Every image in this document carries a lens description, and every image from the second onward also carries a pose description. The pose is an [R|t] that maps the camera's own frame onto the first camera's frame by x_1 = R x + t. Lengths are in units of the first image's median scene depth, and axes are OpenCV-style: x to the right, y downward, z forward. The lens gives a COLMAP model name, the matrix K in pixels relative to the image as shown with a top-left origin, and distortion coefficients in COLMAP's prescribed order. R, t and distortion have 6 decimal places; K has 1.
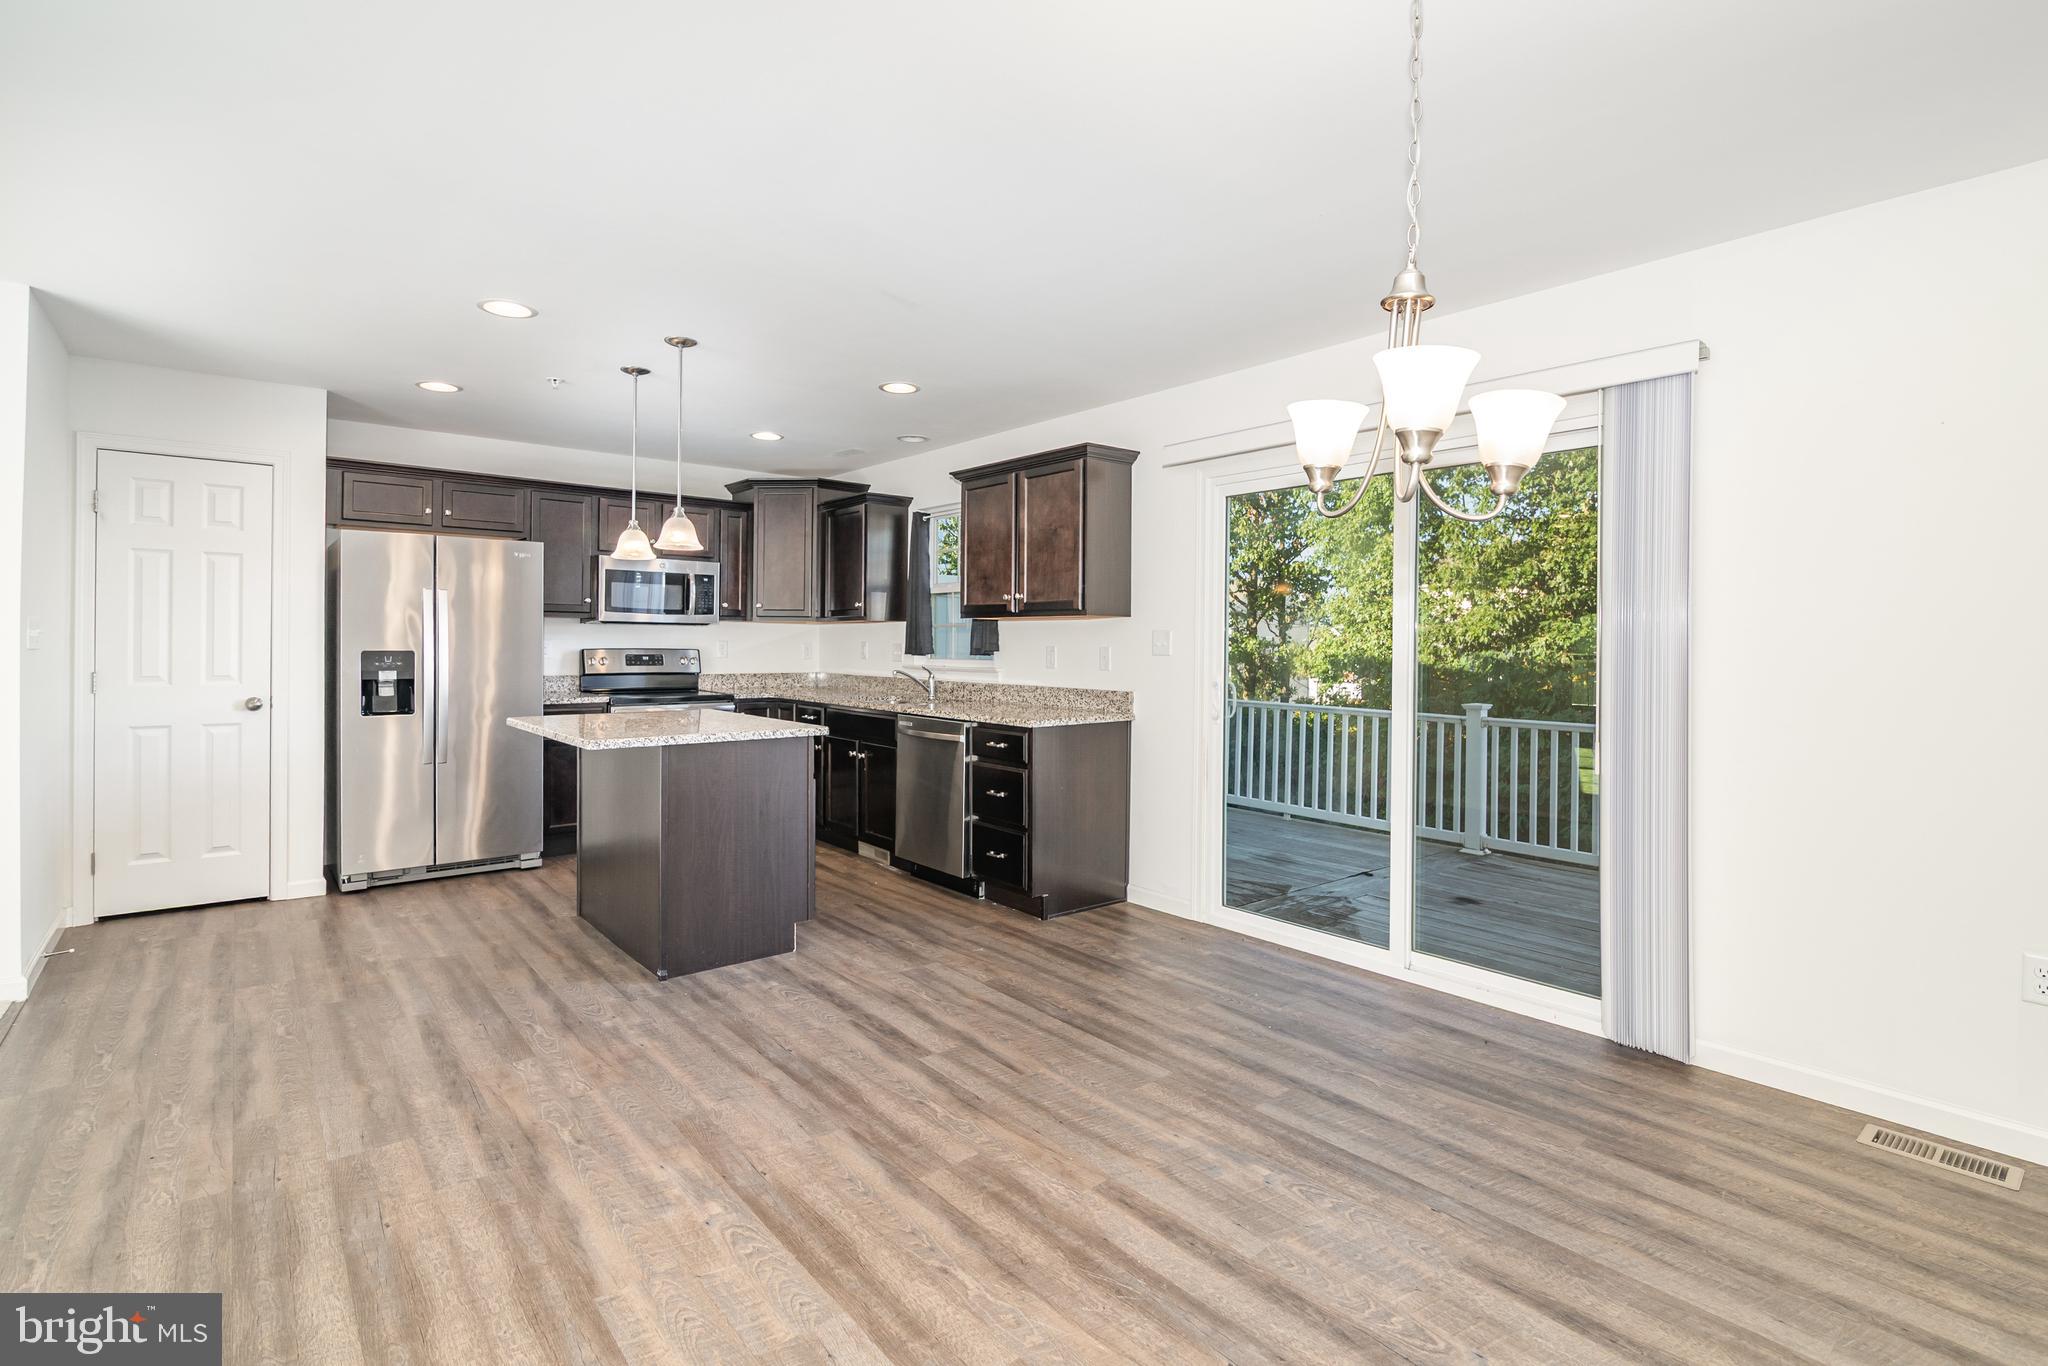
lens RADIAL K [[947.4, 0, 1045.8], [0, 947.4, 637.4], [0, 0, 1]] dist [-0.013558, 0.000679]
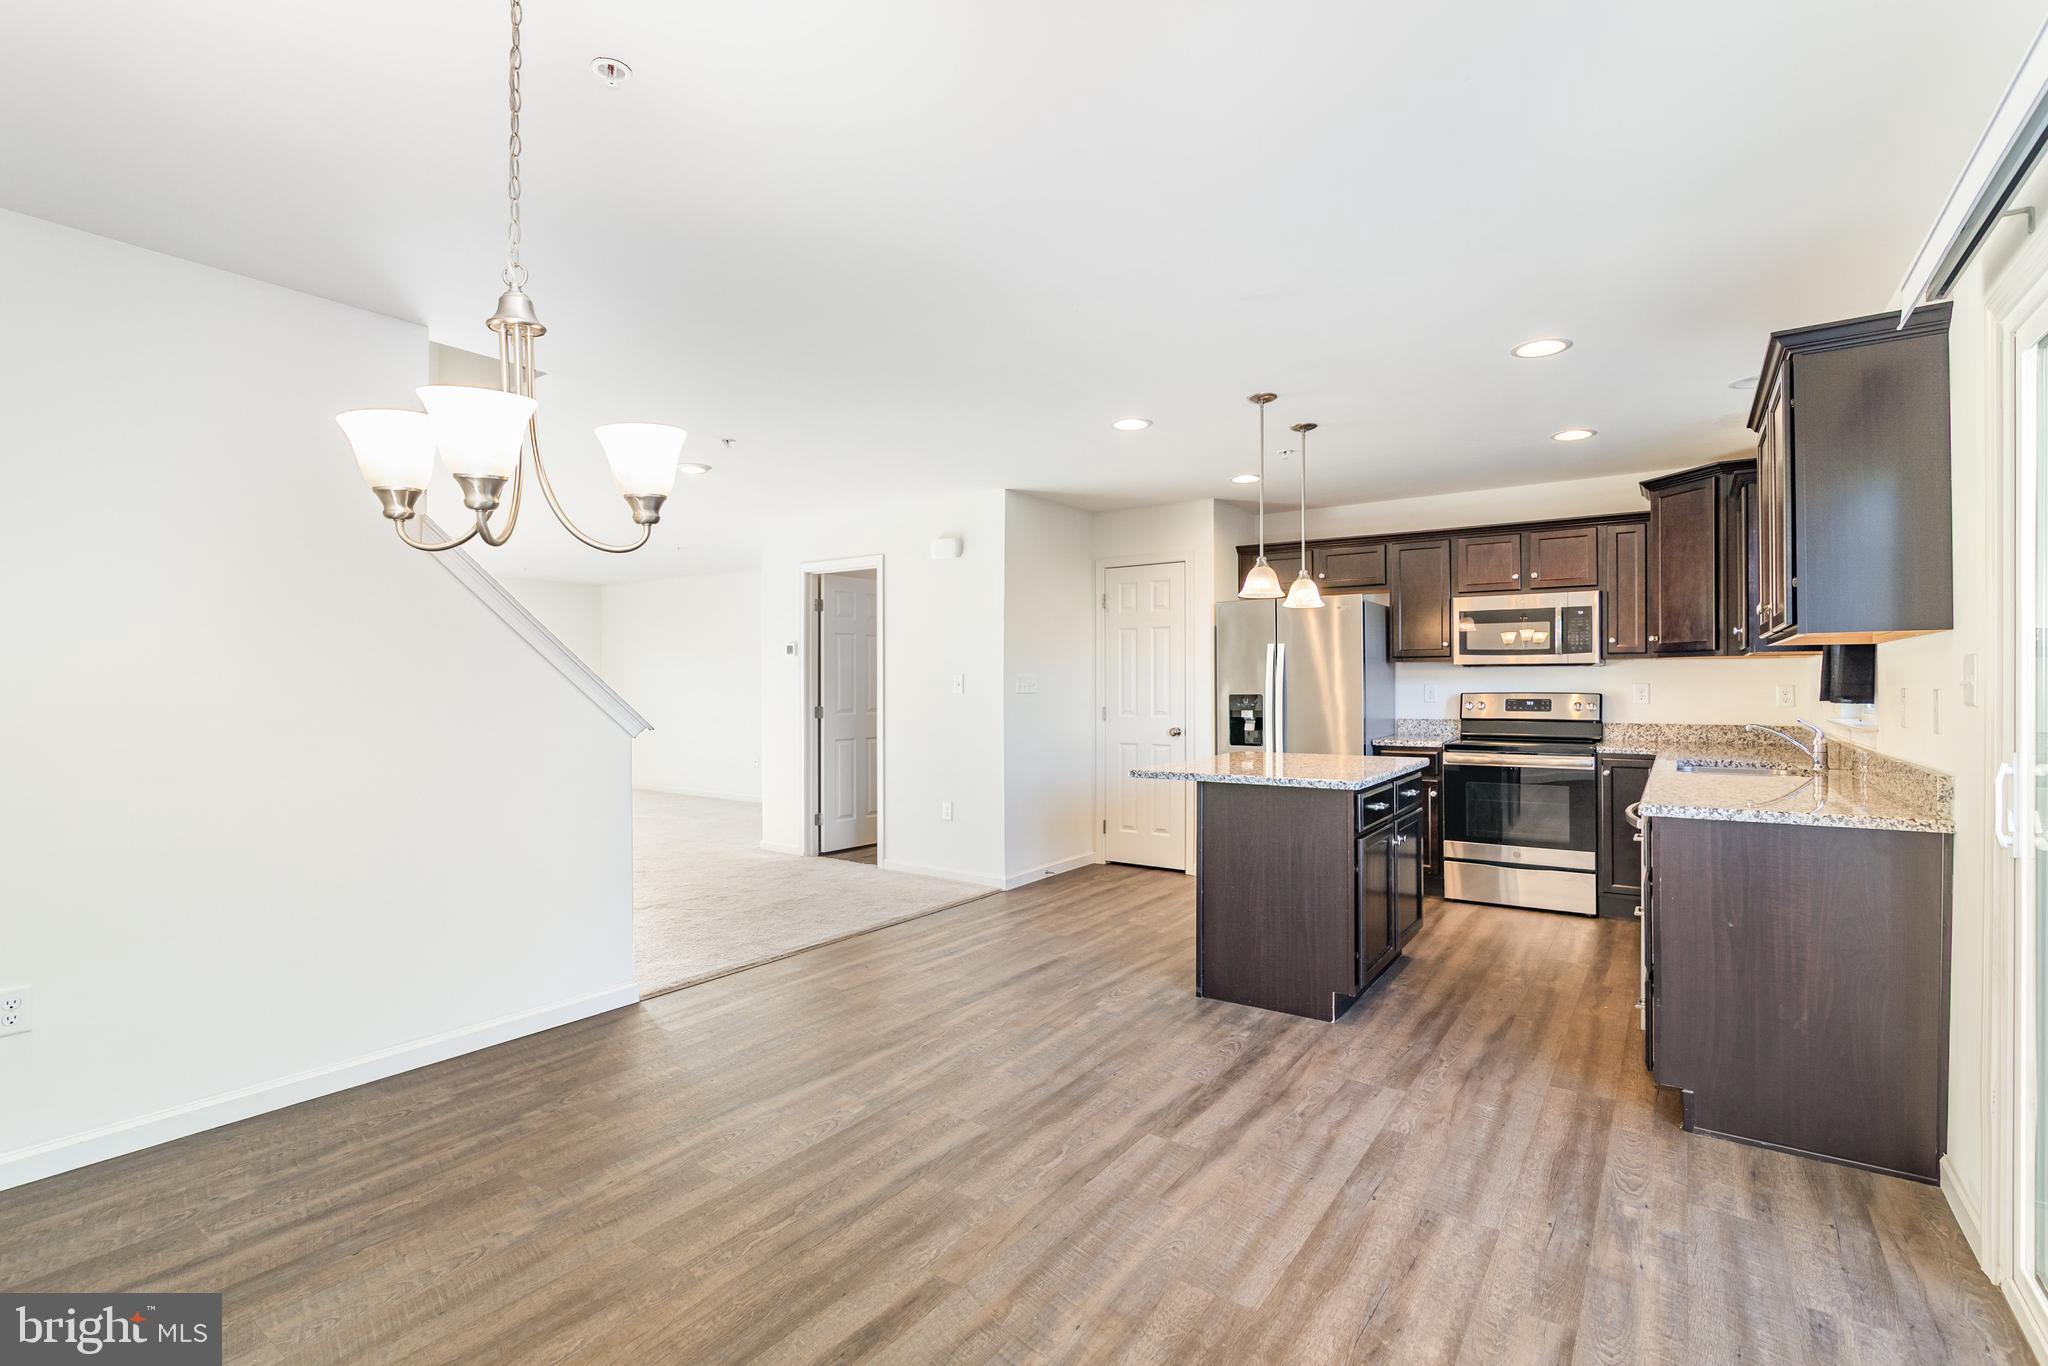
lens RADIAL K [[947.4, 0, 1030.5], [0, 947.4, 686.5], [0, 0, 1]] dist [-0.013558, 0.000679]
pose [[0.255874, -0.005716, -0.966693, 0.517836], [0.011182, 0.999933, -0.002953, 0.004744], [0.966645, -0.010054, 0.255921, 0.458318]]
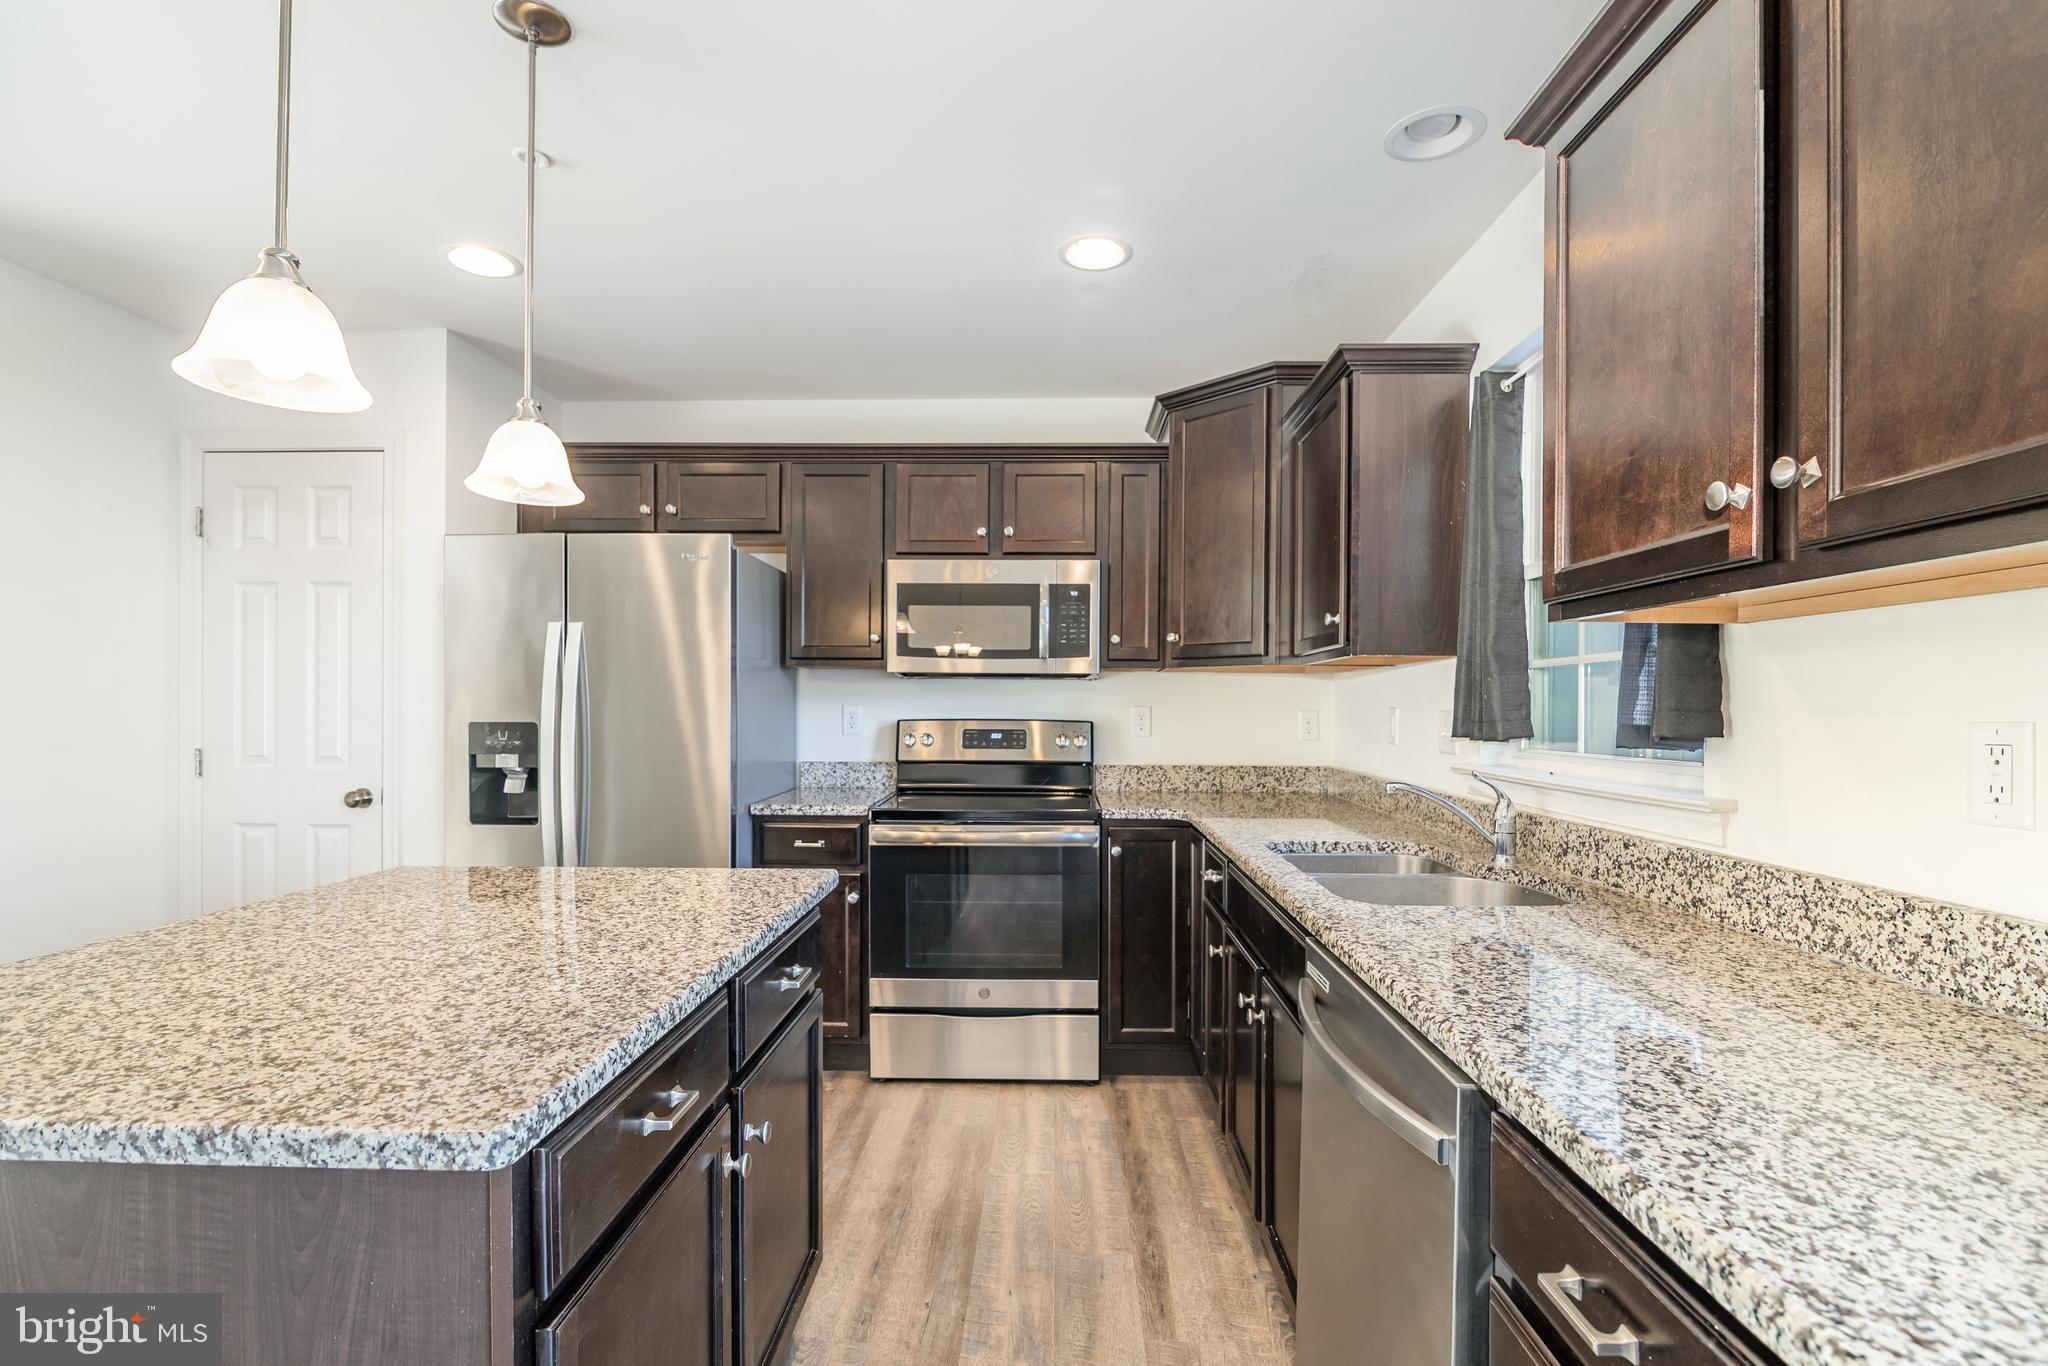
lens RADIAL K [[947.4, 0, 1028.6], [0, 947.4, 702.3], [0, 0, 1]] dist [-0.013558, 0.000679]
pose [[0.737479, -0.005689, -0.675346, -0.016821], [0.003412, 0.999983, -0.004698, 0.005951], [0.675362, 0.001160, 0.737486, 0.889463]]
